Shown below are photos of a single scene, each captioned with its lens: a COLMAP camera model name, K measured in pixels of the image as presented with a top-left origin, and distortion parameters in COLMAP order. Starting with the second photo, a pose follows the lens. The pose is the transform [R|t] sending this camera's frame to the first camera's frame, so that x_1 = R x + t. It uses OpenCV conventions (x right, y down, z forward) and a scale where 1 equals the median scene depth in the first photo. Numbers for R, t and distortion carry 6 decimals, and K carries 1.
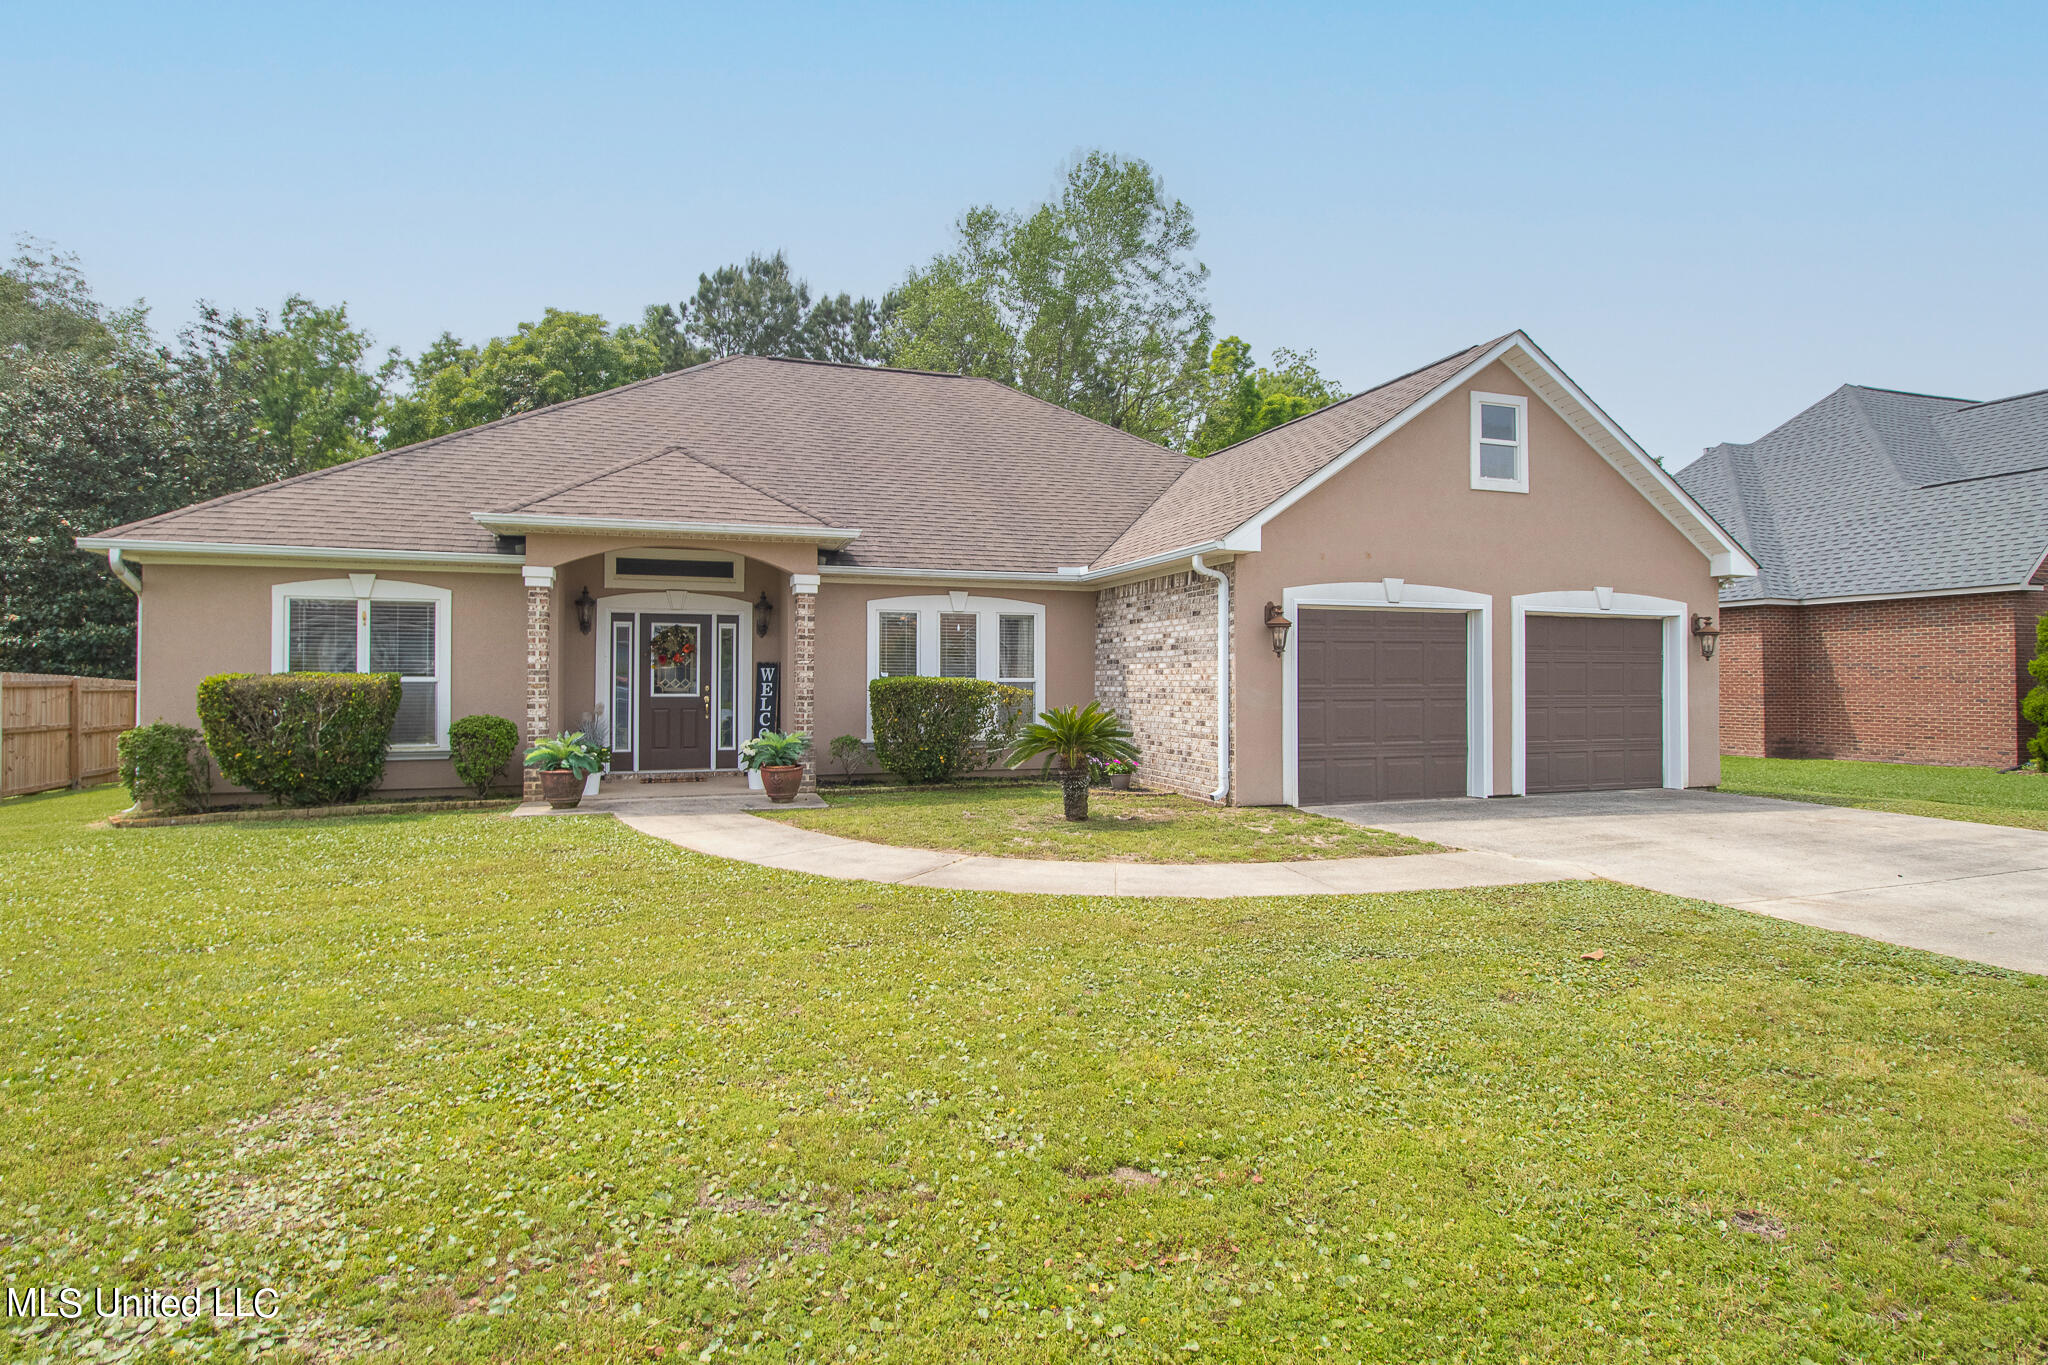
lens RADIAL K [[1063.3, 0, 1024.0], [0, 1063.3, 682.5], [0, 0, 1]] dist [-0.003177, -0.001464]
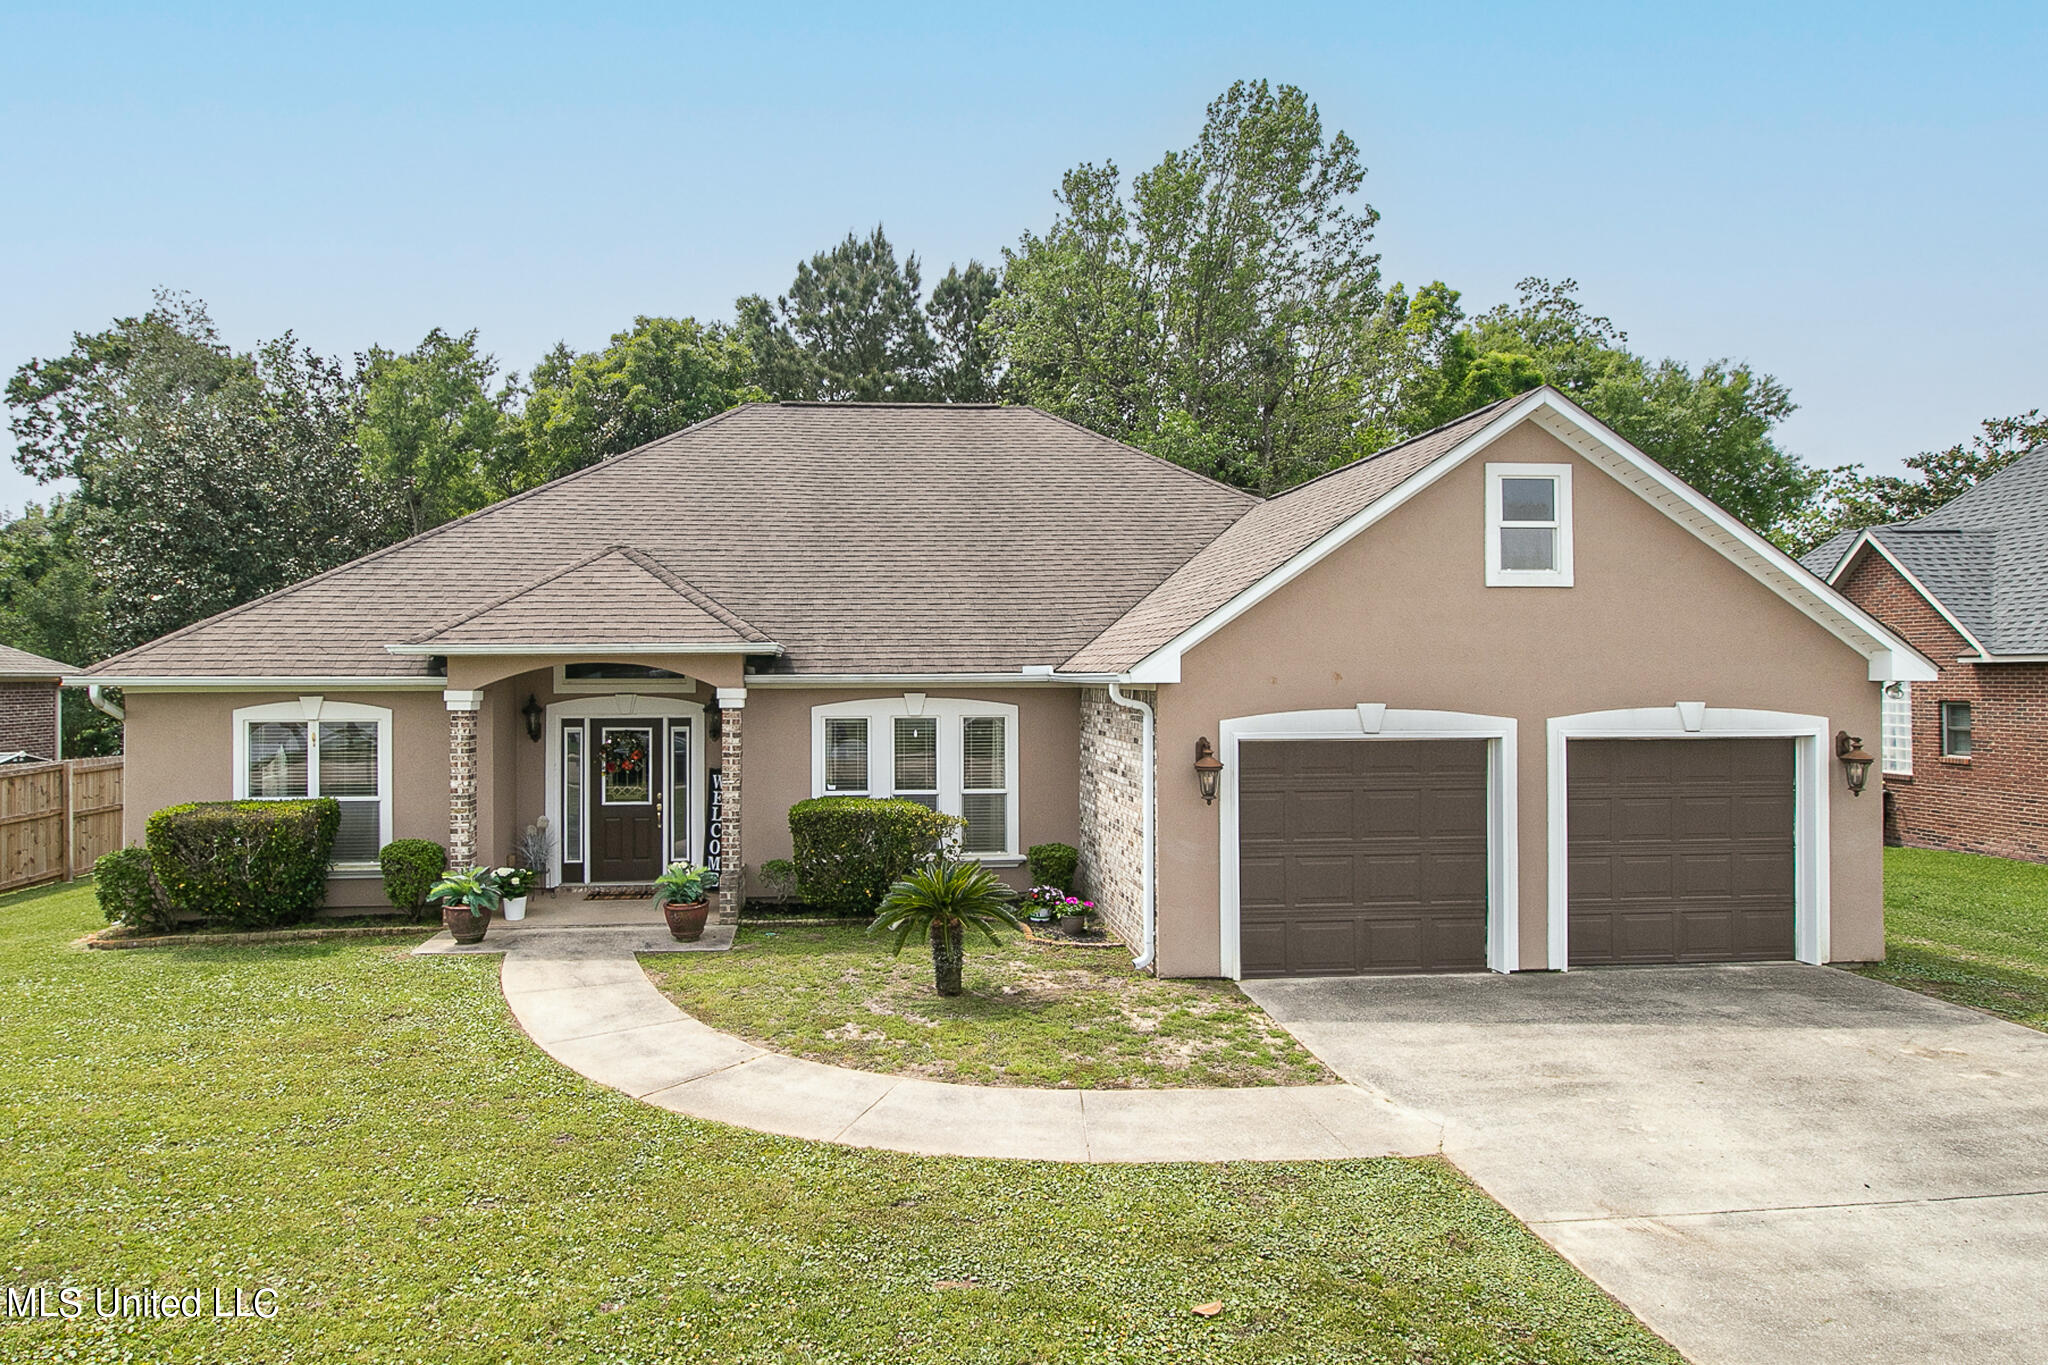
lens RADIAL K [[1294.0, 0, 1023.5], [0, 1294.0, 649.1], [0, 0, 1]] dist [-0.002527, 0.001643]
pose [[0.967972, -0.001467, -0.251054, 0.313789], [0.003933, 0.999949, 0.009320, -0.139057], [0.251028, -0.010009, 0.967928, -0.028944]]
